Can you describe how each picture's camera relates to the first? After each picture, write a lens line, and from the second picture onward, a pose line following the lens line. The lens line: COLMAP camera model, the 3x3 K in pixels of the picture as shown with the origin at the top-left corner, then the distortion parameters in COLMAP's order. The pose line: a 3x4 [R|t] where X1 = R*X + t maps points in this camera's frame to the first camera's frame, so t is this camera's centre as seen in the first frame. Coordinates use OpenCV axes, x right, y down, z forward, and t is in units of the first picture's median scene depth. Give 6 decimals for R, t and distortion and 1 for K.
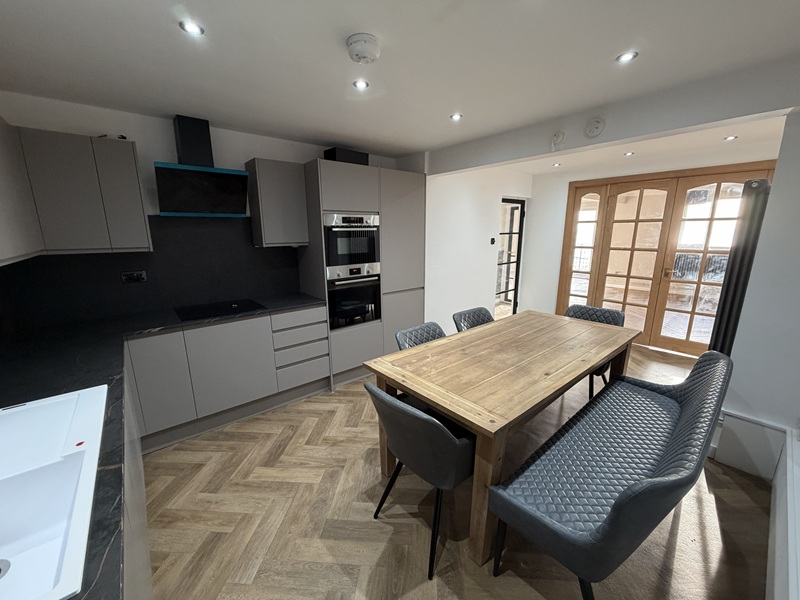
lens RADIAL K [[317.7, 0, 398.4], [0, 317.7, 302.5], [0, 0, 1]] dist [0.001189, 0.000200]
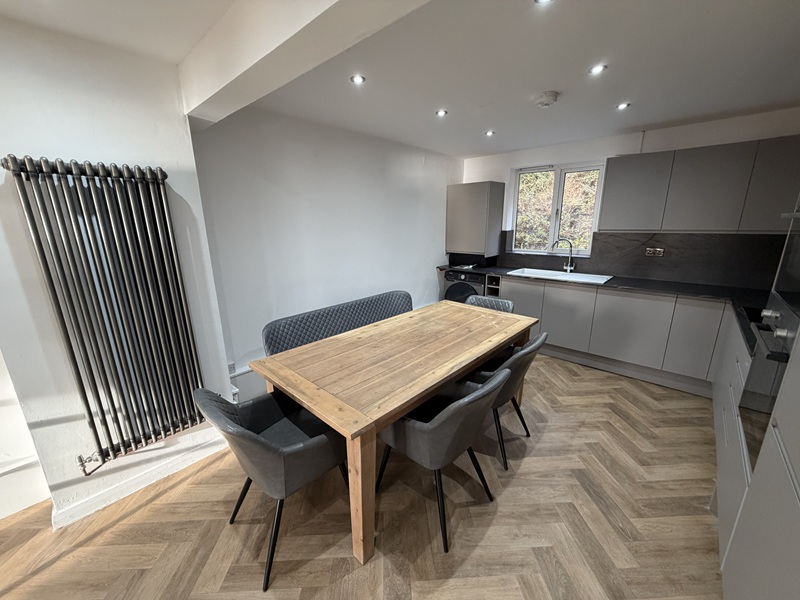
lens RADIAL K [[317.7, 0, 398.4], [0, 317.7, 302.5], [0, 0, 1]] dist [0.001189, 0.000200]
pose [[-0.991714, 0.050531, -0.118112, 0.502370], [-0.009128, 0.889352, 0.457132, -0.382110], [0.128142, 0.454423, -0.881521, 1.647177]]
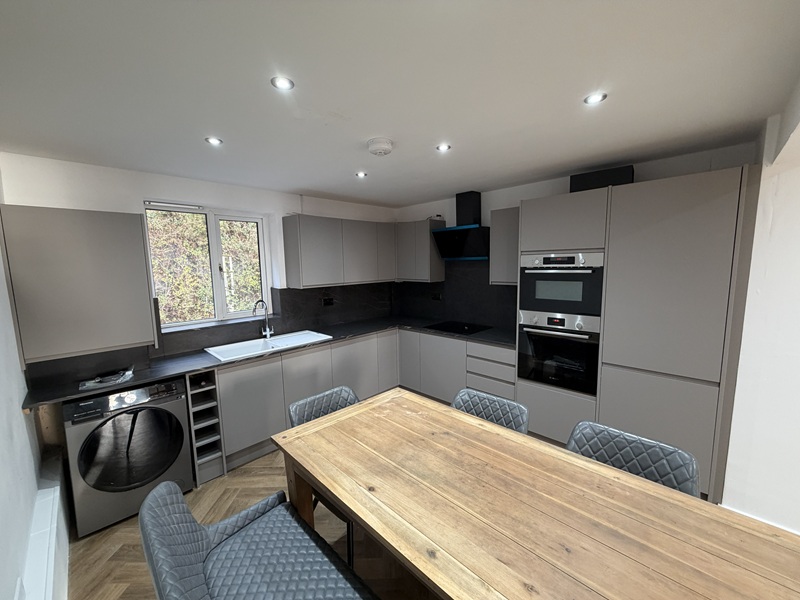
lens RADIAL K [[317.7, 0, 398.4], [0, 317.7, 302.5], [0, 0, 1]] dist [0.001189, 0.000200]
pose [[0.091312, 0.128689, -0.987472, 0.803011], [-0.201816, 0.973429, 0.108197, -0.194436], [0.975158, 0.189408, 0.114857, 0.640839]]
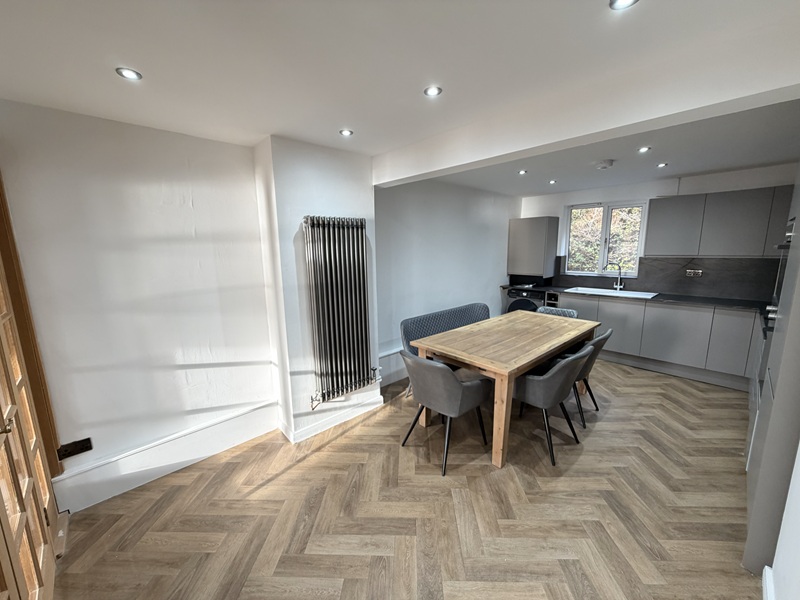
lens RADIAL K [[319.6, 0, 399.2], [0, 319.6, 303.1], [0, 0, 1]] dist [0.002233, 0.000039]
pose [[-0.998528, 0.032050, -0.043753, 0.854099], [0.012613, 0.921826, 0.387399, -0.482920], [0.052749, 0.386277, -0.920873, 2.005253]]
